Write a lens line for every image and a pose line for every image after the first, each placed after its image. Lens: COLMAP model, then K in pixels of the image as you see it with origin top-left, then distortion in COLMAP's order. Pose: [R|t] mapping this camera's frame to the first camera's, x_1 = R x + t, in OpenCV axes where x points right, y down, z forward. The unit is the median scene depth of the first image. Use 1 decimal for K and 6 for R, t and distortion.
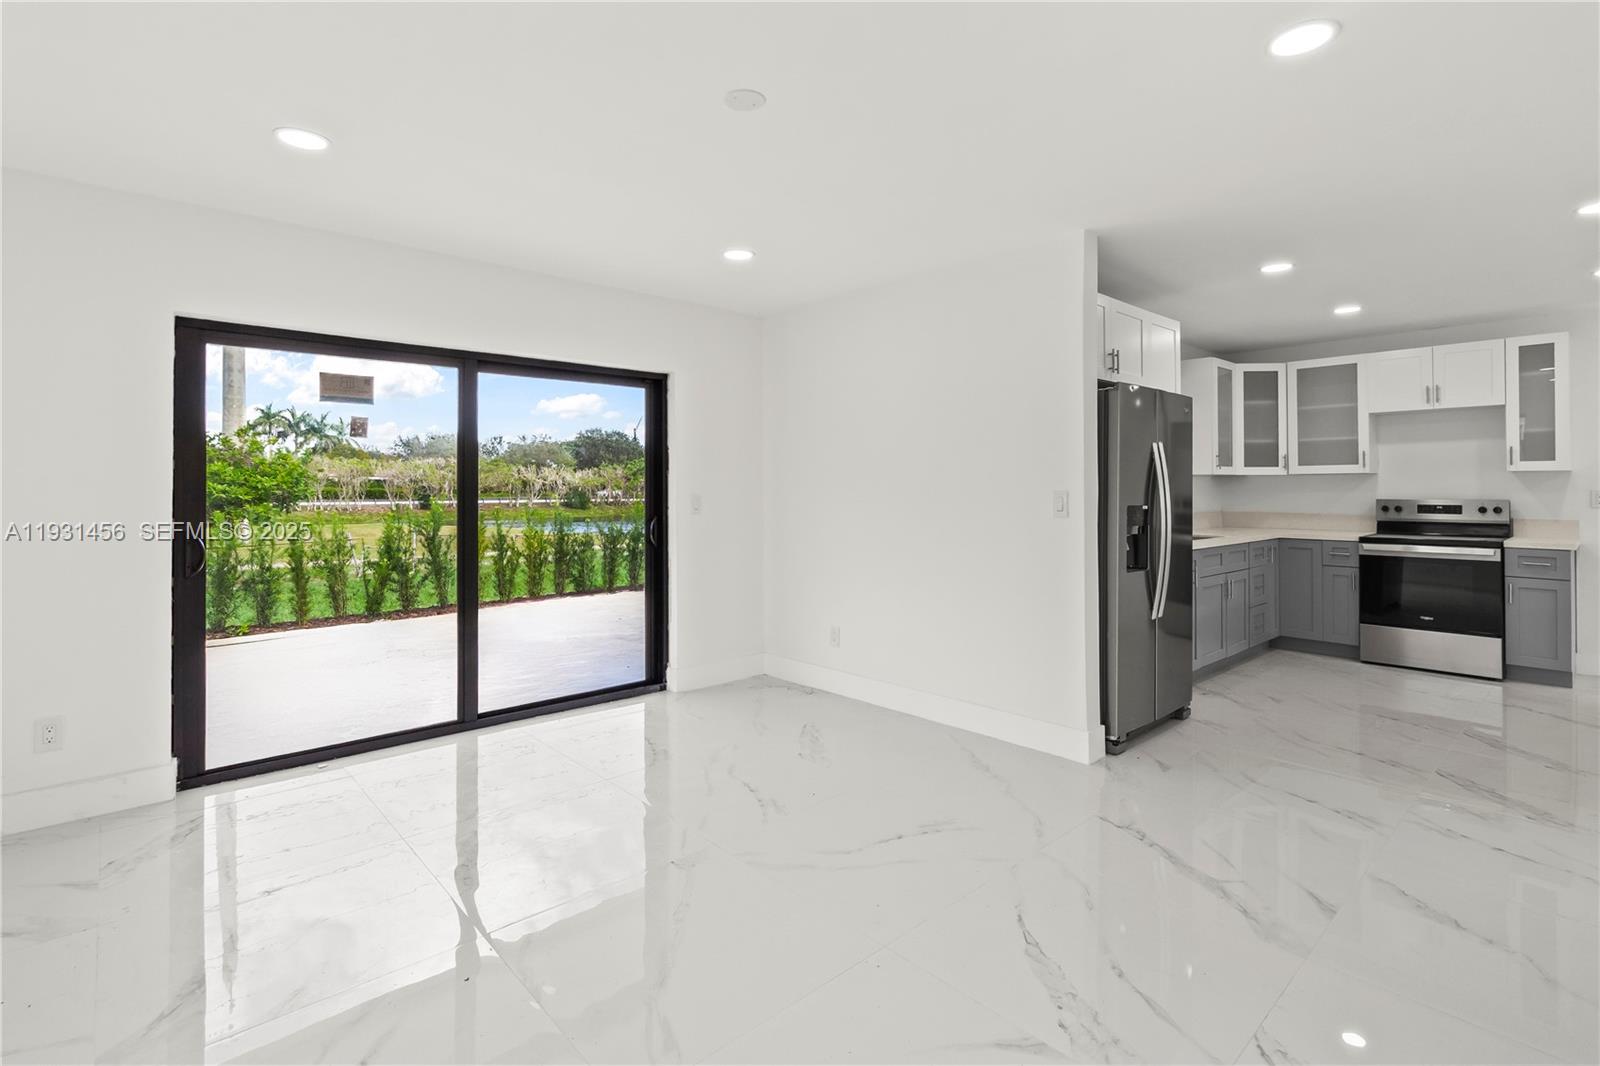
lens RADIAL K [[751.3, 0, 808.3], [0, 751.3, 478.6], [0, 0, 1]] dist [0.001813, -0.000276]
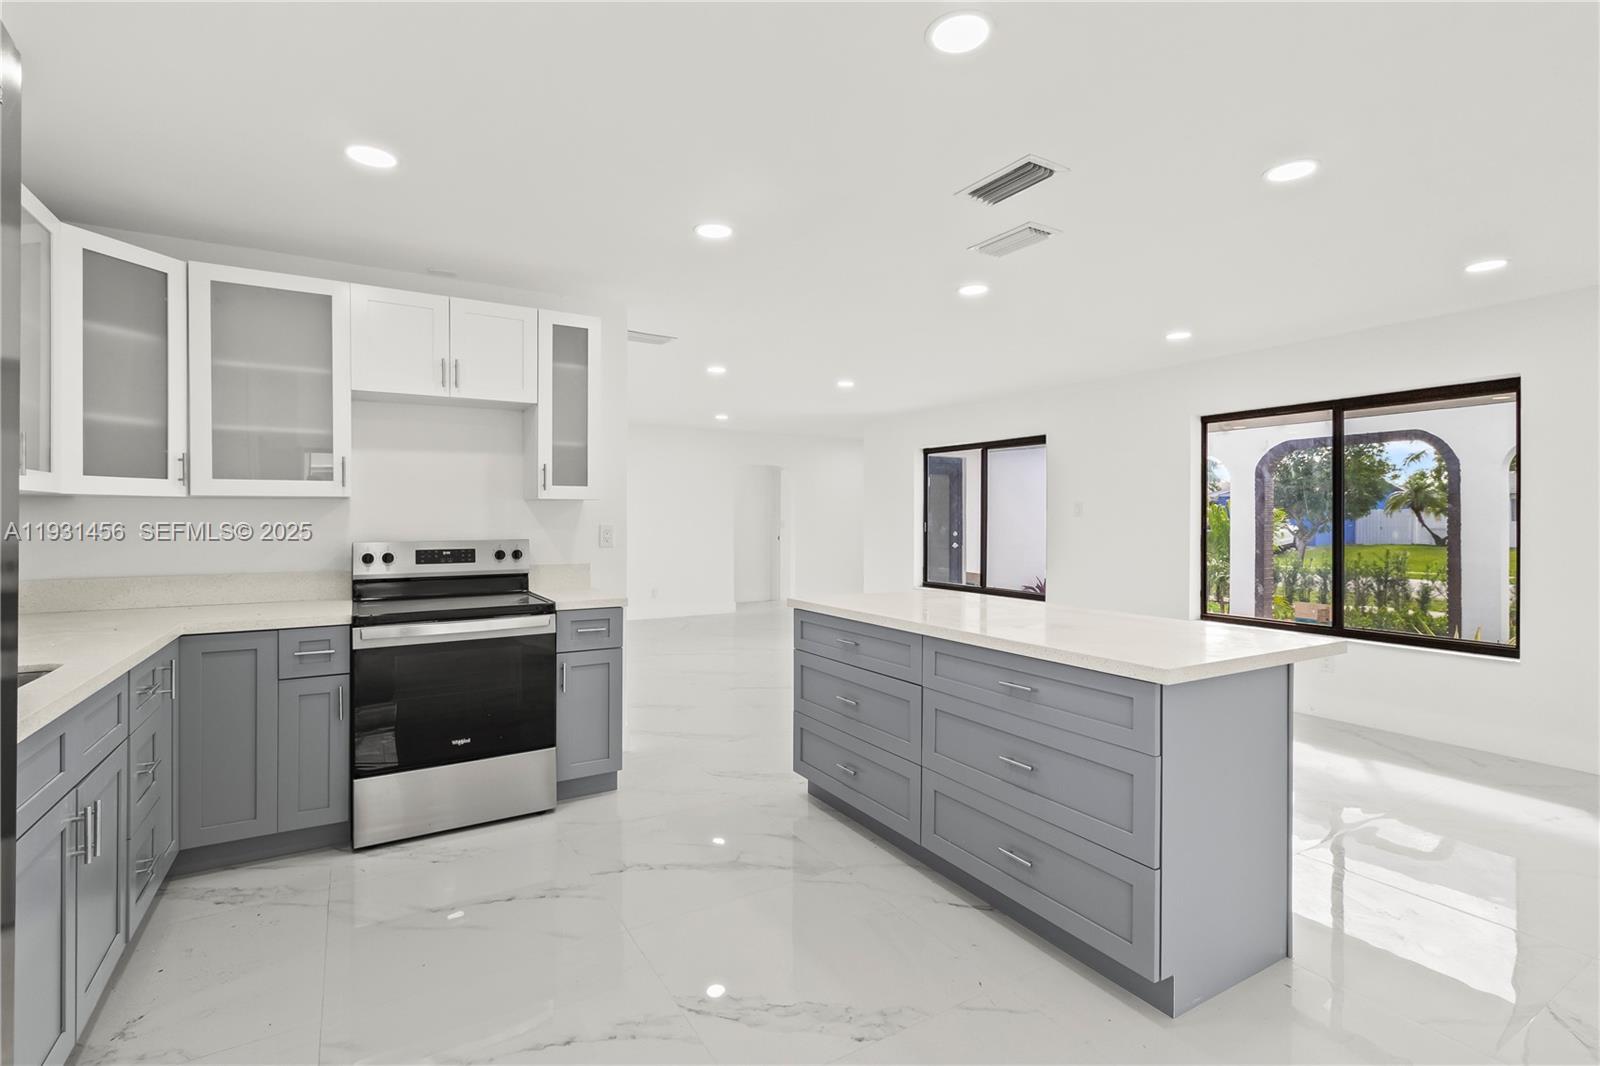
lens RADIAL K [[742.8, 0, 803.6], [0, 742.8, 517.1], [0, 0, 1]] dist [0.000043, -0.000036]
pose [[0.192716, 0.001166, 0.981254, 0.280434], [-0.010894, 0.999940, 0.000951, 0.003598], [-0.981194, -0.010873, 0.192717, 0.588638]]
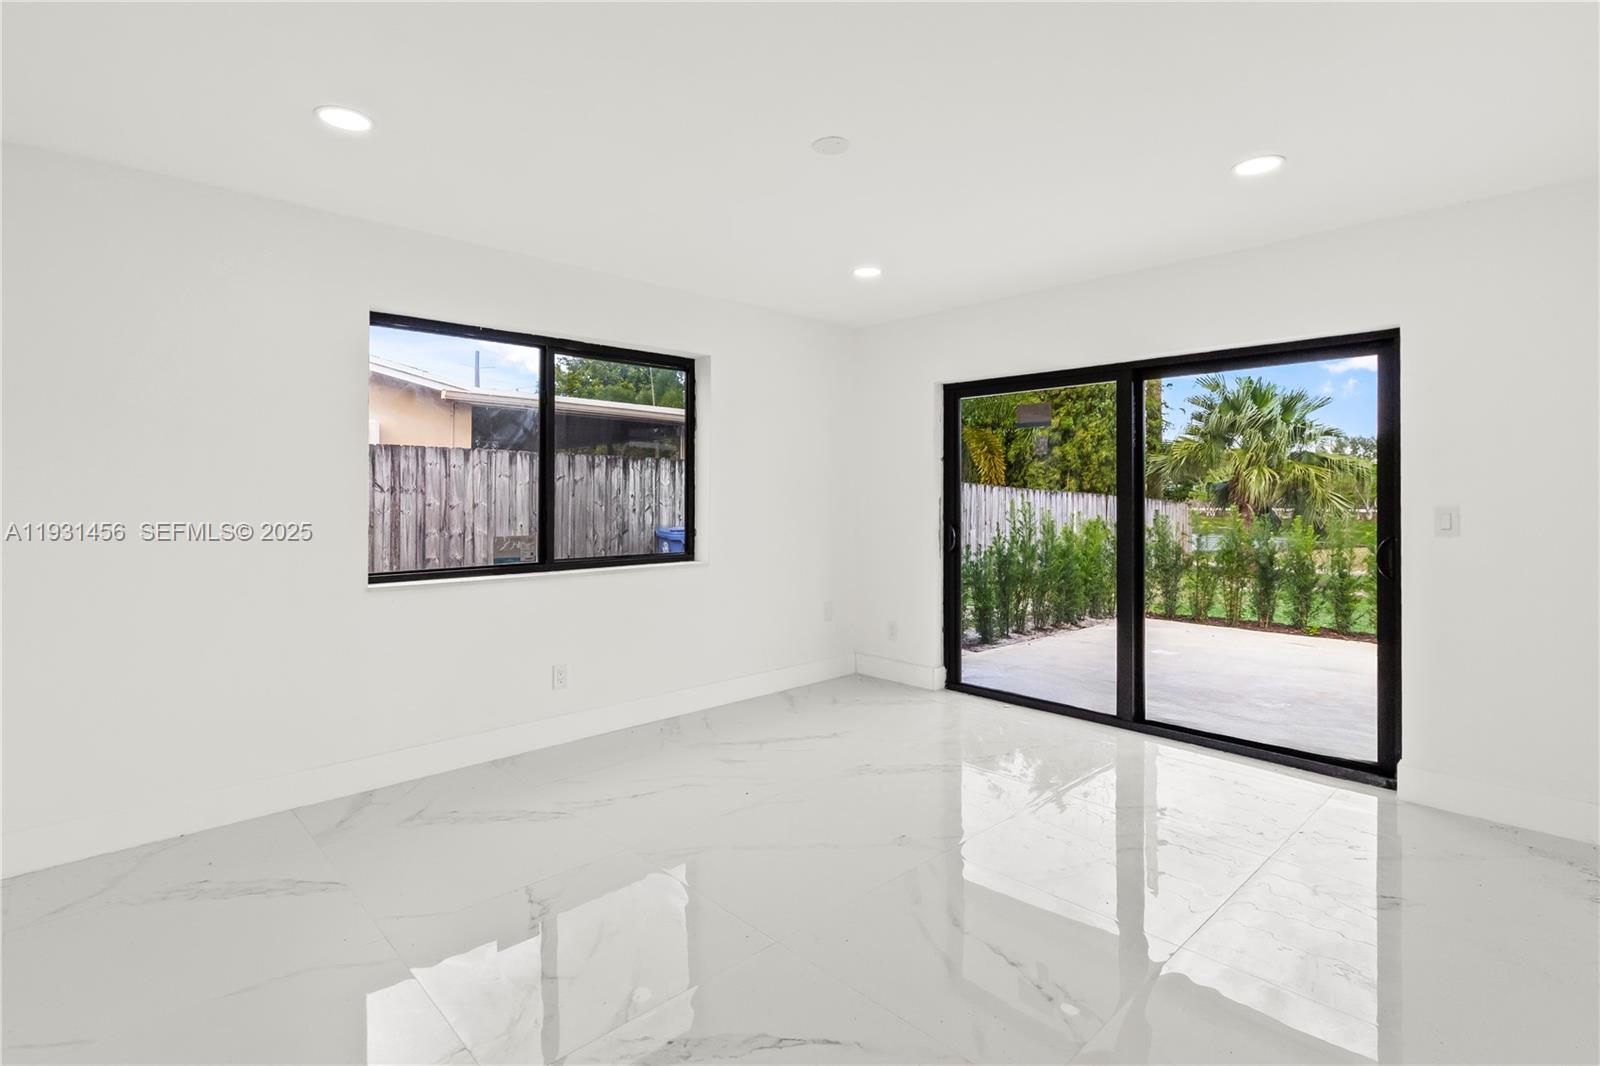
lens RADIAL K [[771.7, 0, 796.7], [0, 771.7, 510.4], [0, 0, 1]] dist [-0.001368, -0.000197]
pose [[0.009127, 0.021233, -0.999733, 0.437448], [0.013401, 0.999682, 0.021354, 0.002739], [0.999869, -0.013593, 0.008840, 0.390163]]
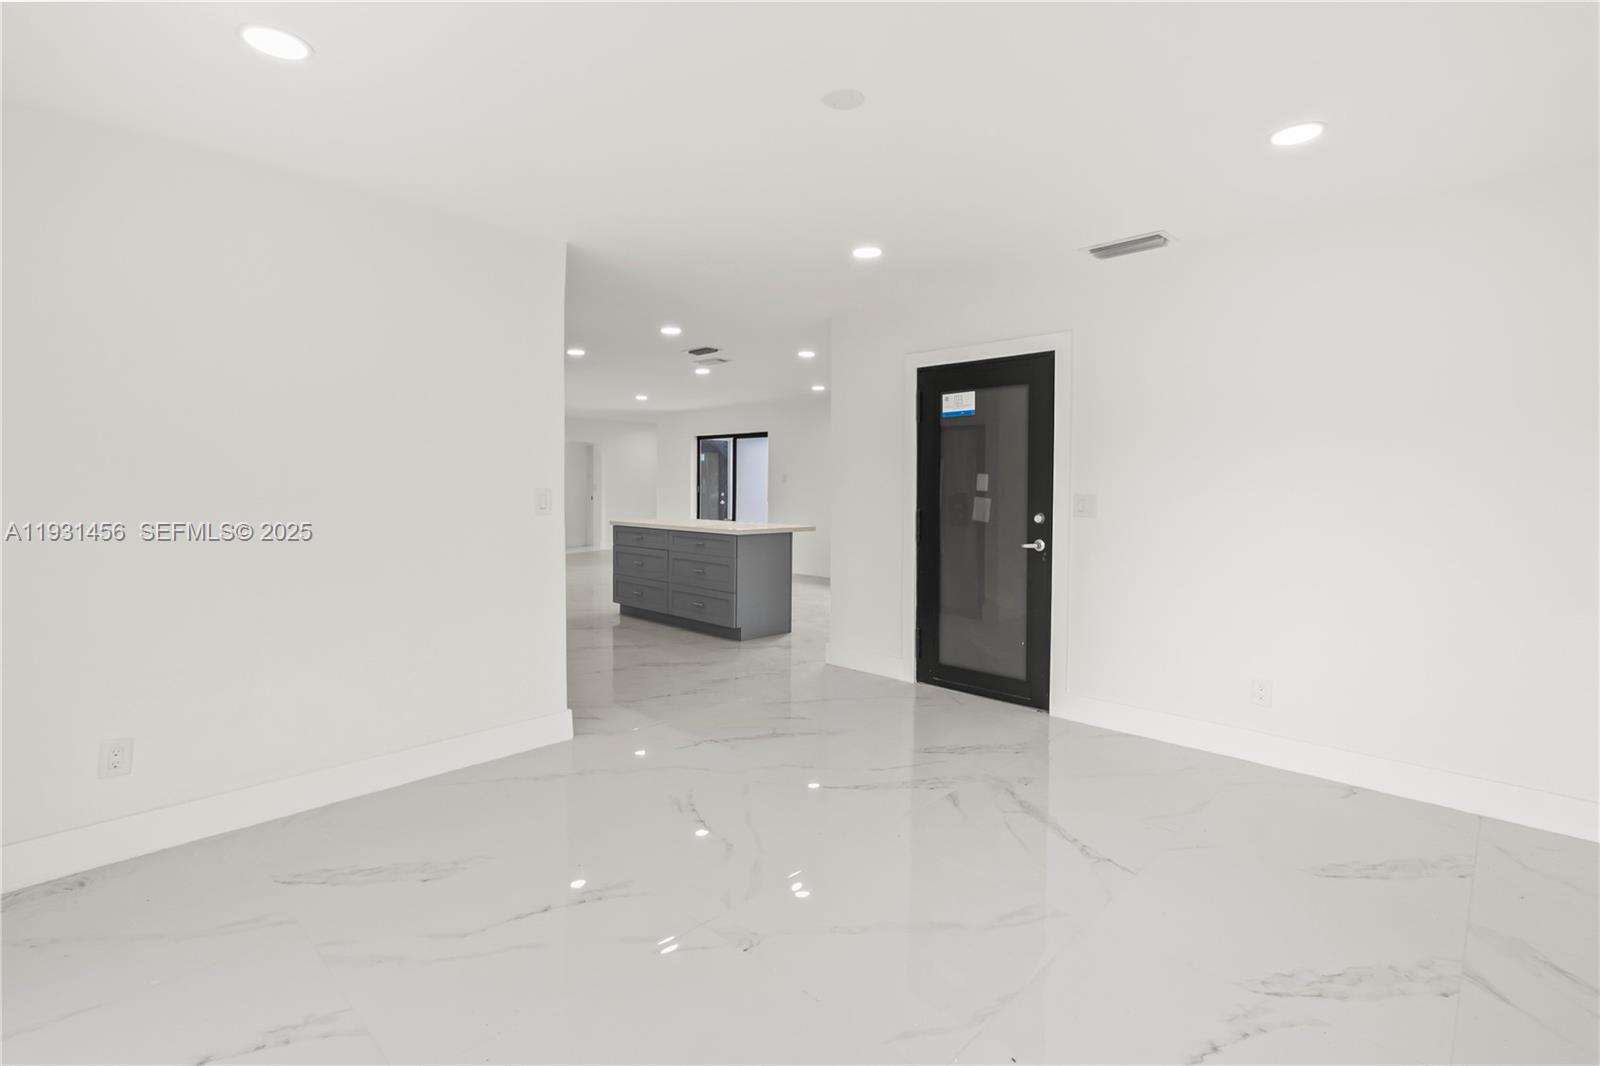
lens RADIAL K [[742.8, 0, 803.6], [0, 742.8, 517.1], [0, 0, 1]] dist [0.000043, -0.000036]
pose [[-0.064417, -0.044554, 0.996928, -0.446781], [-0.015948, 0.998921, 0.043612, 0.003775], [-0.997796, -0.013090, -0.065058, 0.463730]]
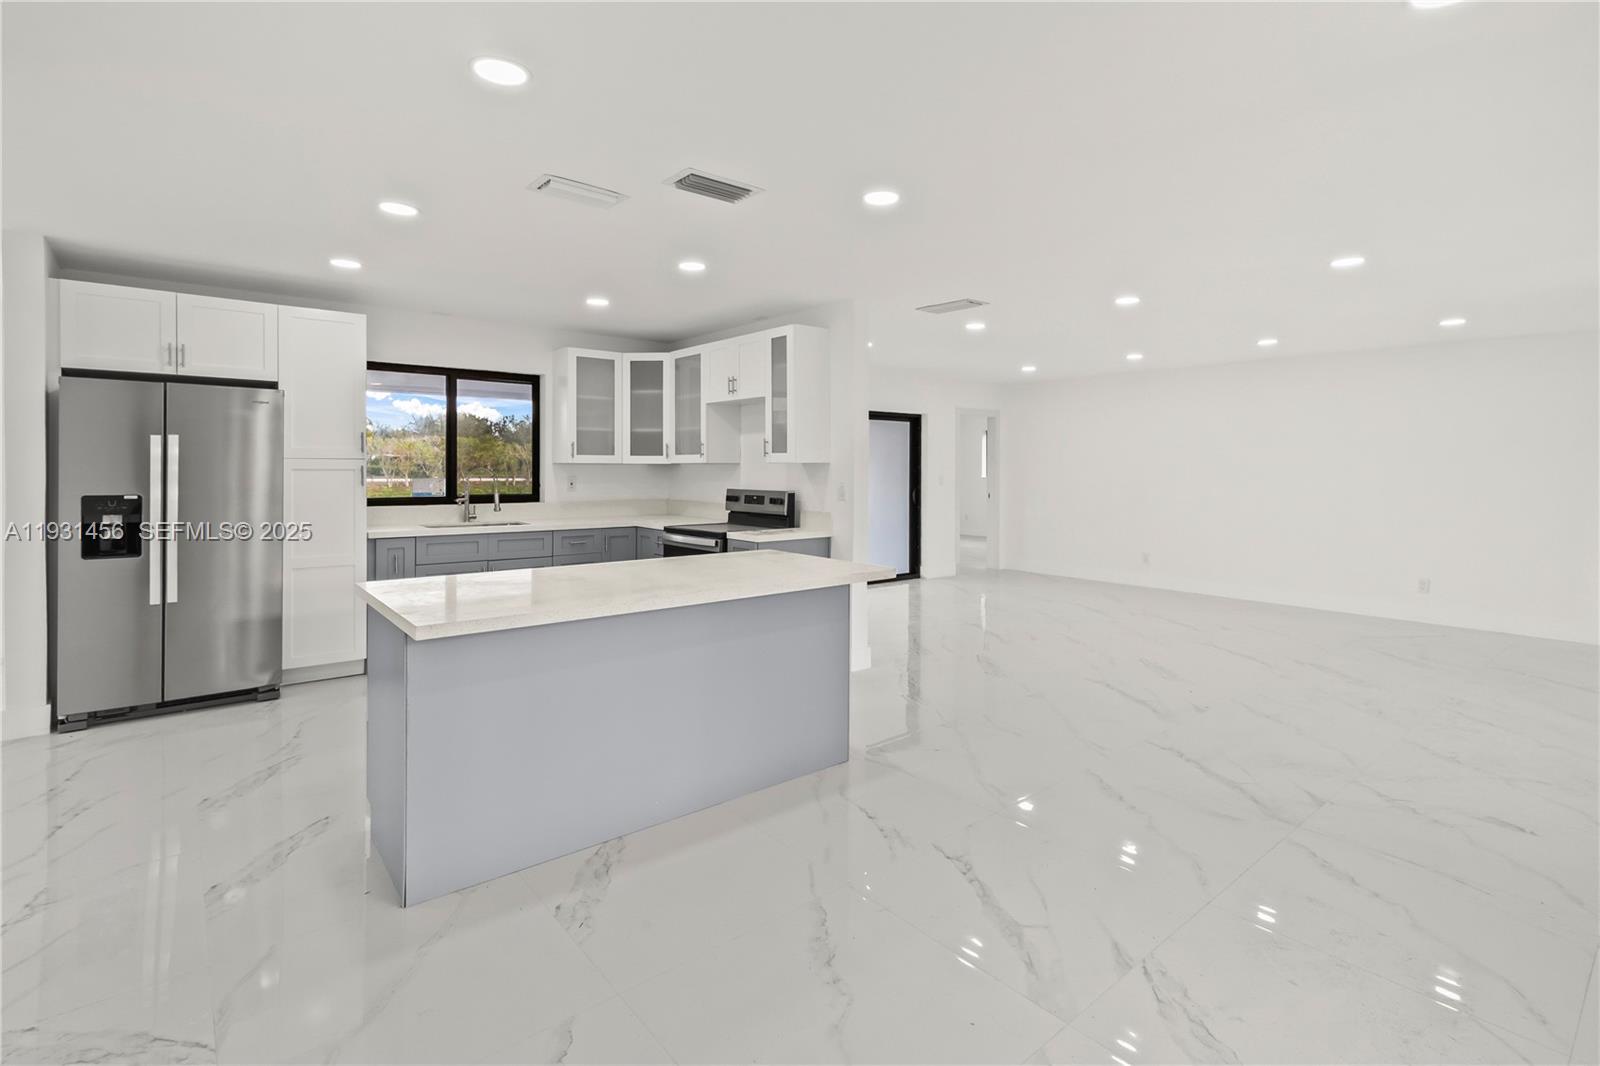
lens RADIAL K [[751.3, 0, 808.3], [0, 751.3, 478.6], [0, 0, 1]] dist [0.001813, -0.000276]
pose [[0.999222, 0.007564, -0.038715, 0.967138], [-0.006508, 0.999606, 0.027317, -0.015715], [0.038906, -0.027044, 0.998877, -0.001860]]
